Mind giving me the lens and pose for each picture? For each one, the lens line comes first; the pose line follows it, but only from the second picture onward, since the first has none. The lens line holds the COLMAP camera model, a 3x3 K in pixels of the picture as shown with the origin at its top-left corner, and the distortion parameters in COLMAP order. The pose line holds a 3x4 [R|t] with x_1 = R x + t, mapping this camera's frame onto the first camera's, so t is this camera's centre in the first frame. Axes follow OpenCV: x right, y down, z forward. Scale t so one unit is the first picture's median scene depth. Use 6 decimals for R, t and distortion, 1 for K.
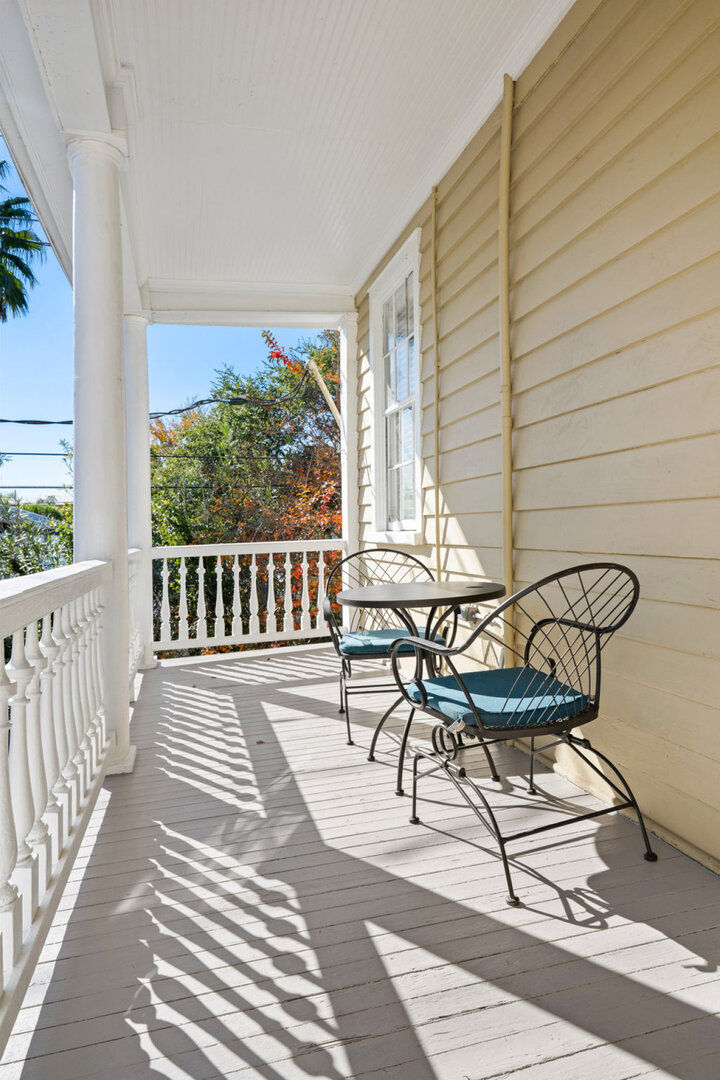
lens RADIAL K [[662.3, 0, 359.6], [0, 662.3, 536.8], [0, 0, 1]] dist [-0.001715, -0.001206]
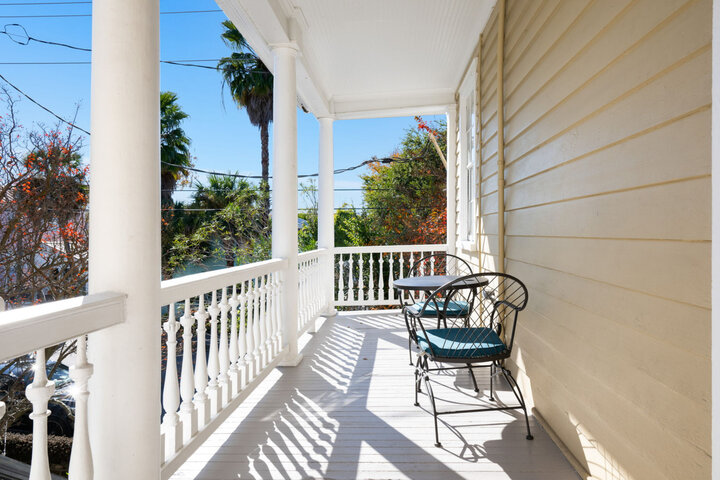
lens RADIAL K [[441.6, 0, 359.8], [0, 441.6, 238.1], [0, 0, 1]] dist [-0.001715, -0.001206]
pose [[0.945889, 0.013965, -0.324189, 0.302578], [-0.011888, 0.999894, 0.008388, -0.045850], [0.324271, -0.004080, 0.945955, -0.213081]]
